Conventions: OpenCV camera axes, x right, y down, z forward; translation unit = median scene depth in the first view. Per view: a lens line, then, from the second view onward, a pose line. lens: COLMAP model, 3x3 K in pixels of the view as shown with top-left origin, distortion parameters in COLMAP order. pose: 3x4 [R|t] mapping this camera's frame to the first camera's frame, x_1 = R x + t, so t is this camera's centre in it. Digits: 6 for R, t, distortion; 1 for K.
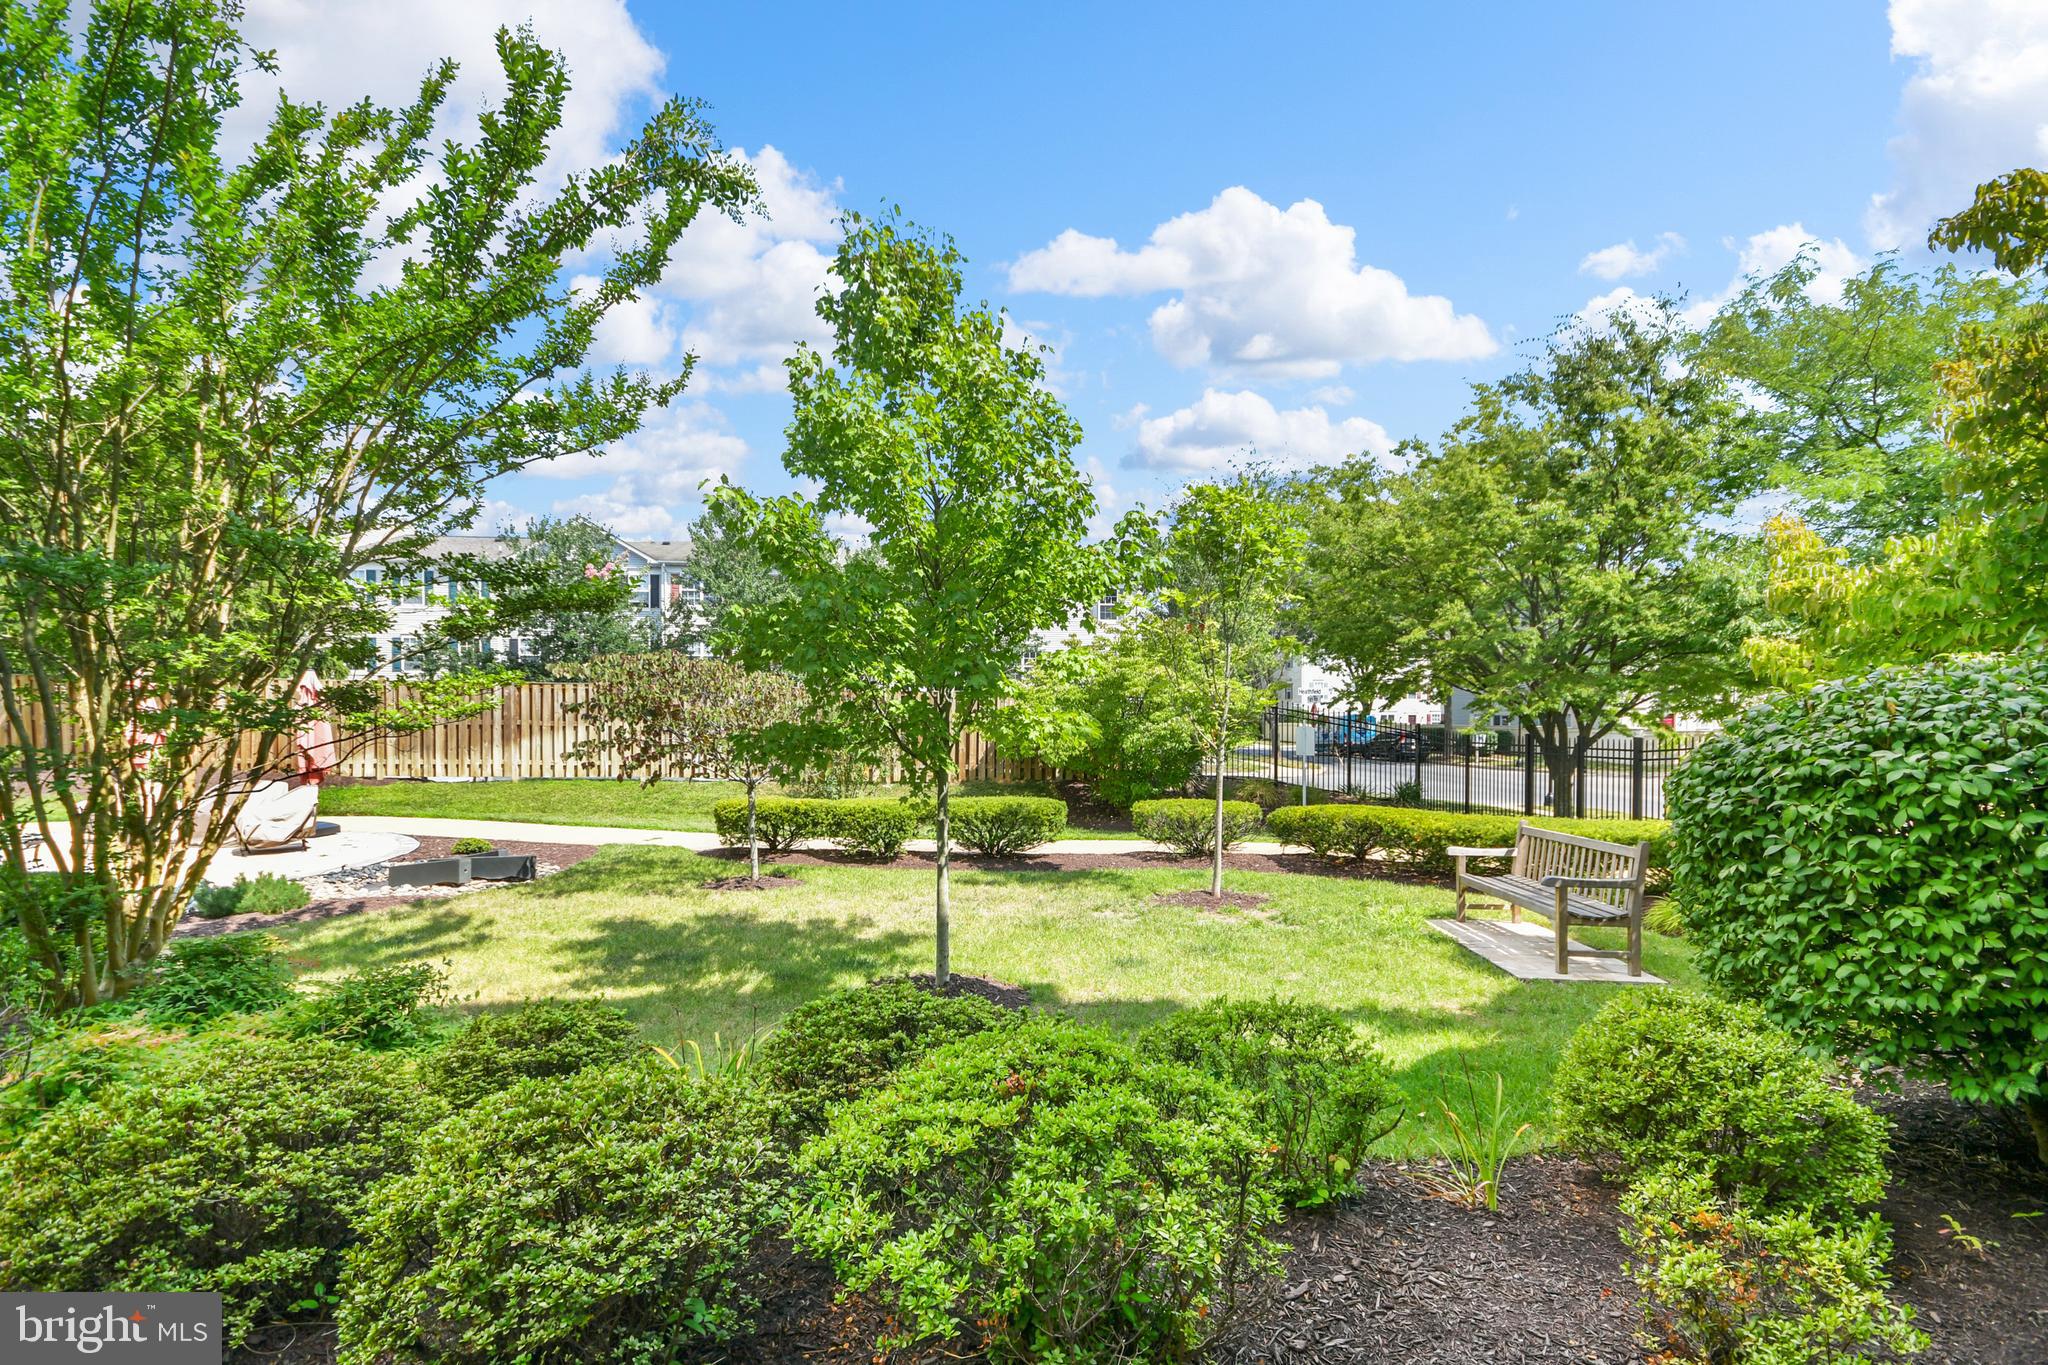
lens RADIAL K [[868.4, 0, 991.6], [0, 868.4, 730.0], [0, 0, 1]] dist [0.018691, -0.016389]
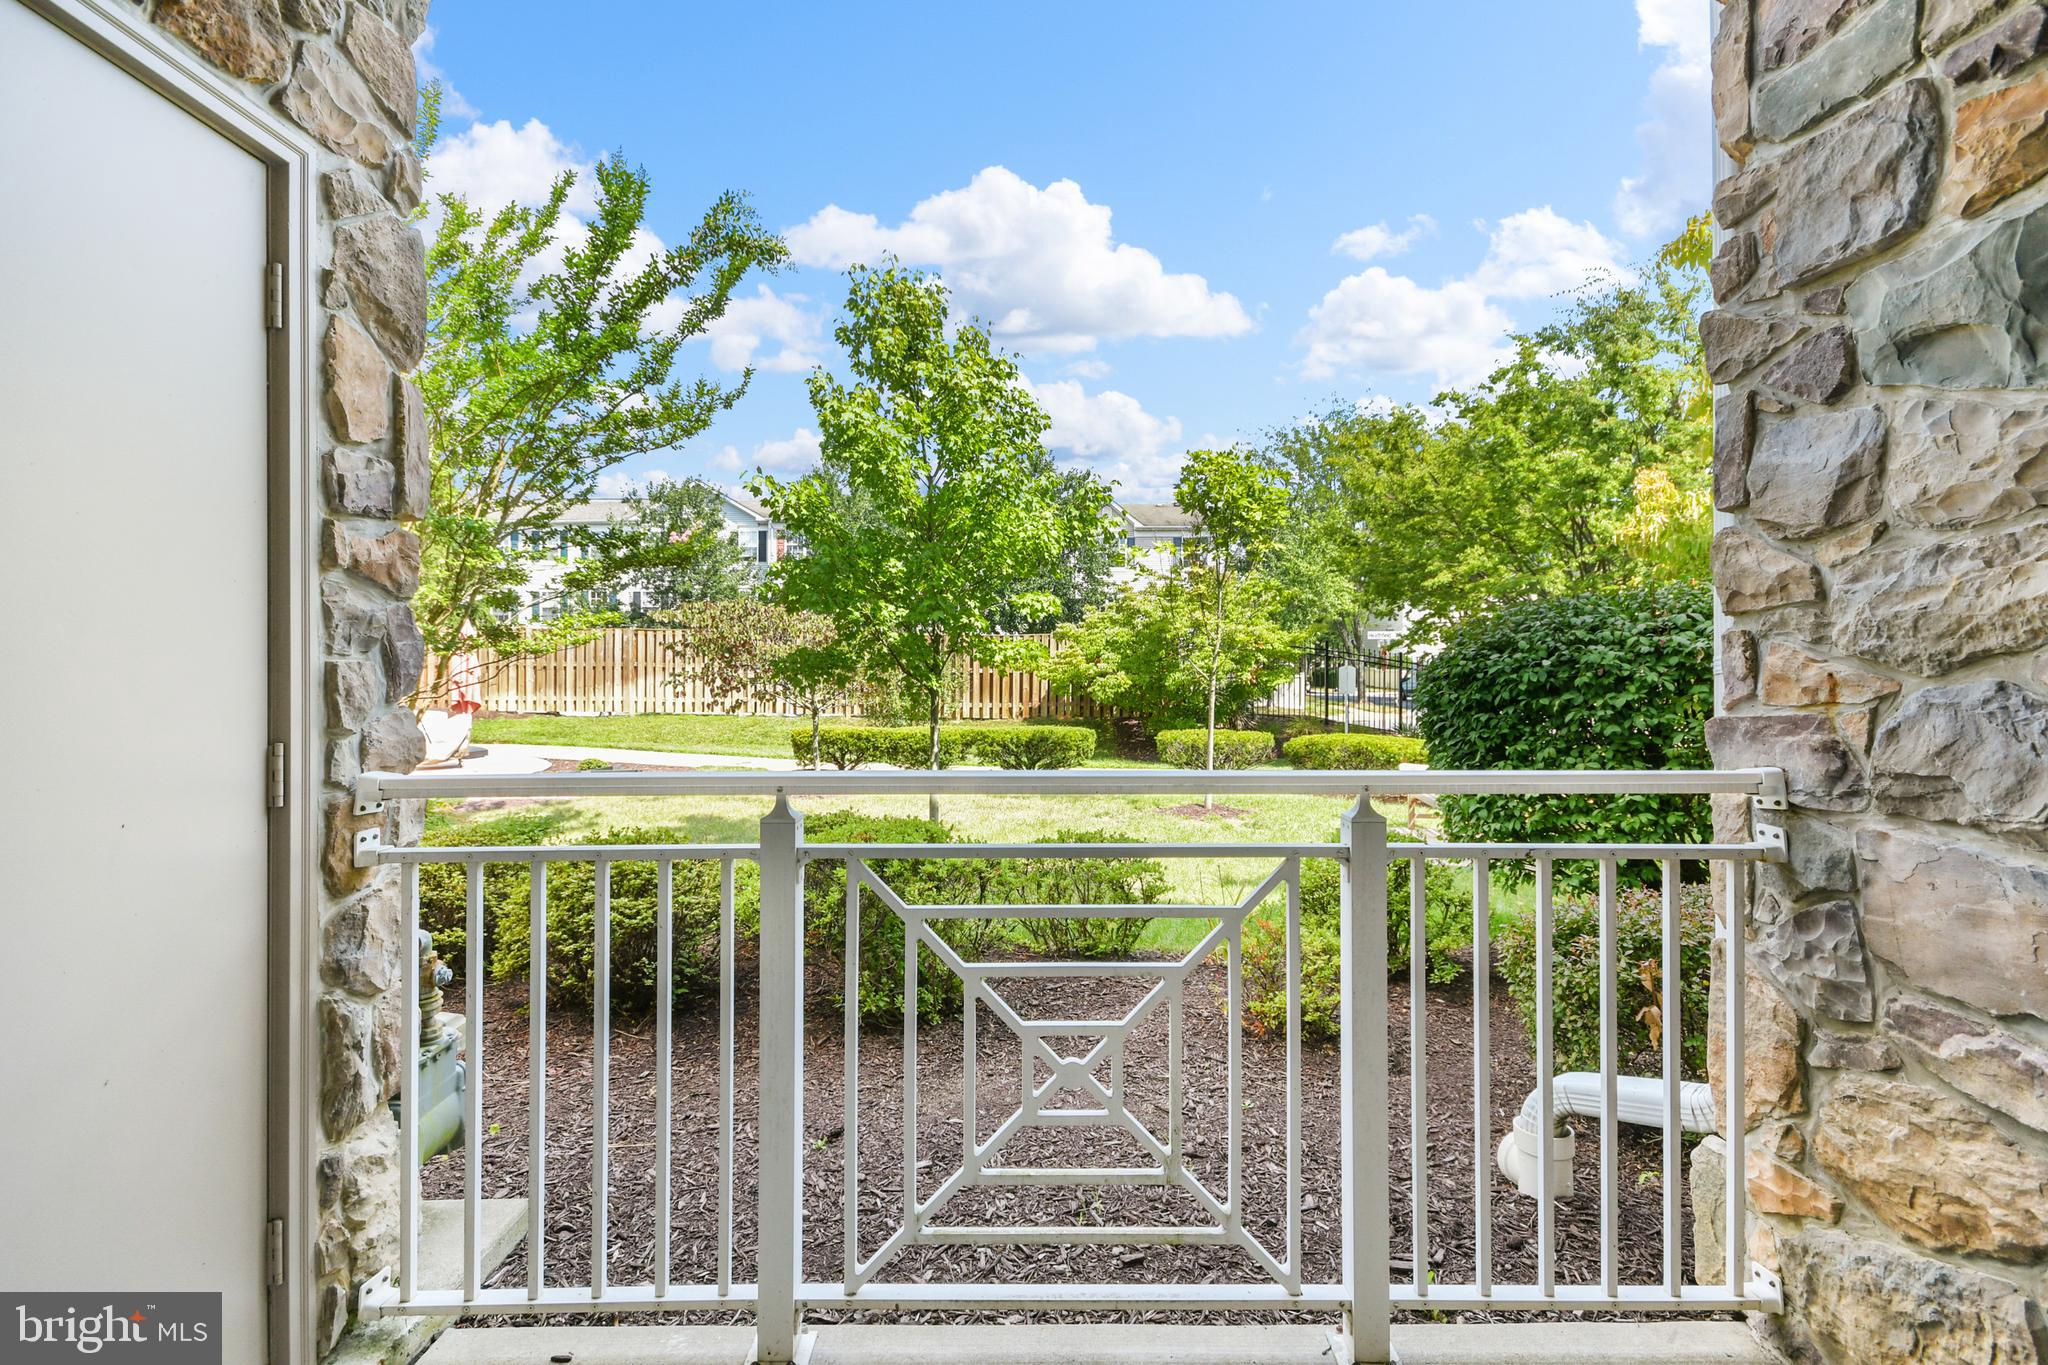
lens RADIAL K [[893.1, 0, 1023.5], [0, 893.1, 667.0], [0, 0, 1]] dist [0.030969, -0.019793]
pose [[0.994790, -0.001281, -0.101942, 0.229381], [-0.000443, 0.999857, -0.016888, 0.041295], [0.101949, 0.016845, 0.994647, -0.324862]]
